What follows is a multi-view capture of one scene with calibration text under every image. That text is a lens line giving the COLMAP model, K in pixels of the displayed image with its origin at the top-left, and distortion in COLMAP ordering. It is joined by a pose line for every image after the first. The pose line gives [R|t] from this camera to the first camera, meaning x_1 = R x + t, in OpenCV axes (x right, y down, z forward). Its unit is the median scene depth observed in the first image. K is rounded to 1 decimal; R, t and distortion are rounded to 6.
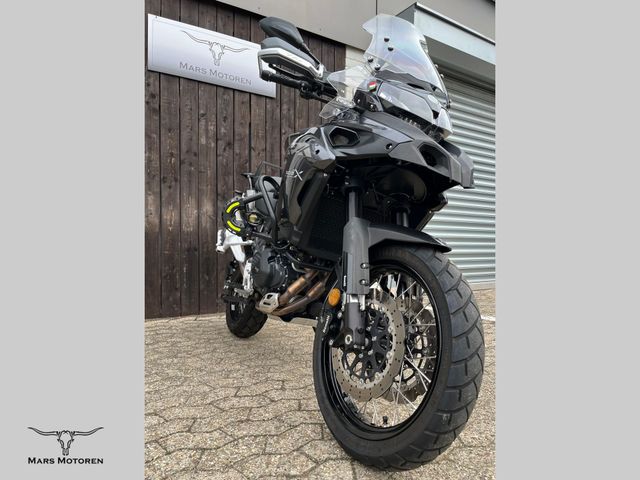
lens RADIAL K [[397.0, 0, 326.5], [0, 397.0, 256.8], [0, 0, 1]] dist [0.008055, 0.000327]
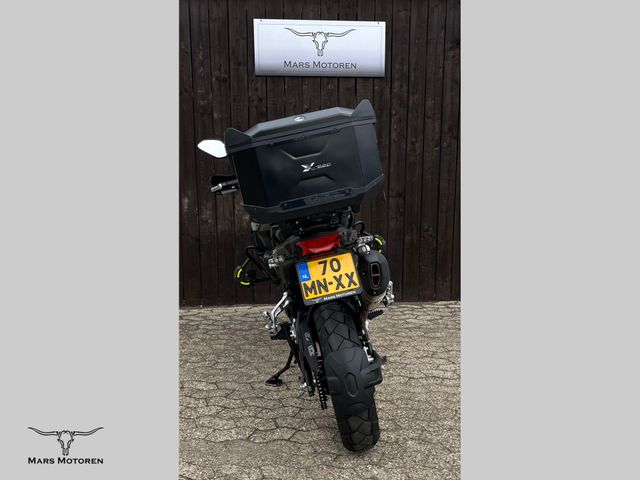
lens RADIAL K [[600.6, 0, 321.2], [0, 600.6, 273.9], [0, 0, 1]] dist [0.012891, -0.005835]
pose [[0.885684, 0.078670, -0.457574, 0.460153], [-0.006141, 0.987439, 0.157882, -0.189811], [0.464247, -0.137024, 0.875042, -0.380377]]
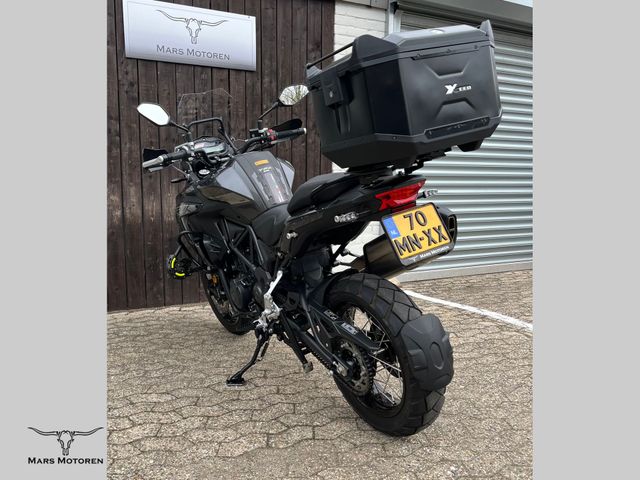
lens RADIAL K [[543.1, 0, 278.8], [0, 543.1, 264.0], [0, 0, 1]] dist [0.000371, -0.001309]
pose [[0.996004, 0.002724, -0.089263, 0.042400], [0.006802, 0.994317, 0.106242, -0.099562], [0.089046, -0.106424, 0.990326, -0.320608]]
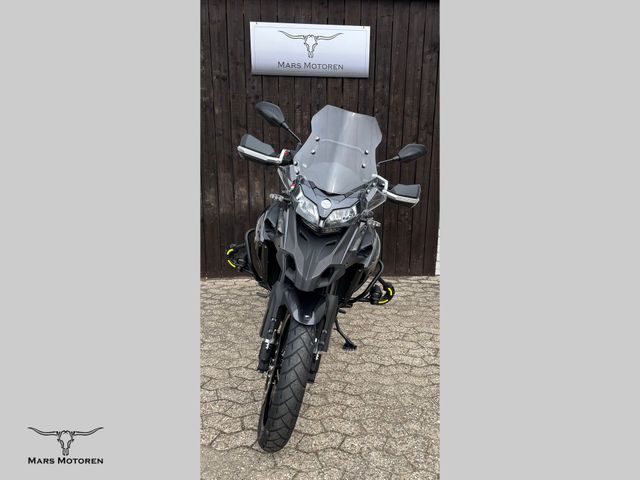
lens RADIAL K [[437.5, 0, 329.0], [0, 437.5, 248.0], [0, 0, 1]] dist [0.019927, -0.000332]
pose [[0.881026, 0.115367, -0.458786, 0.390206], [-0.020738, 0.978294, 0.206179, -0.226191], [0.472614, -0.172135, 0.864295, -0.106150]]
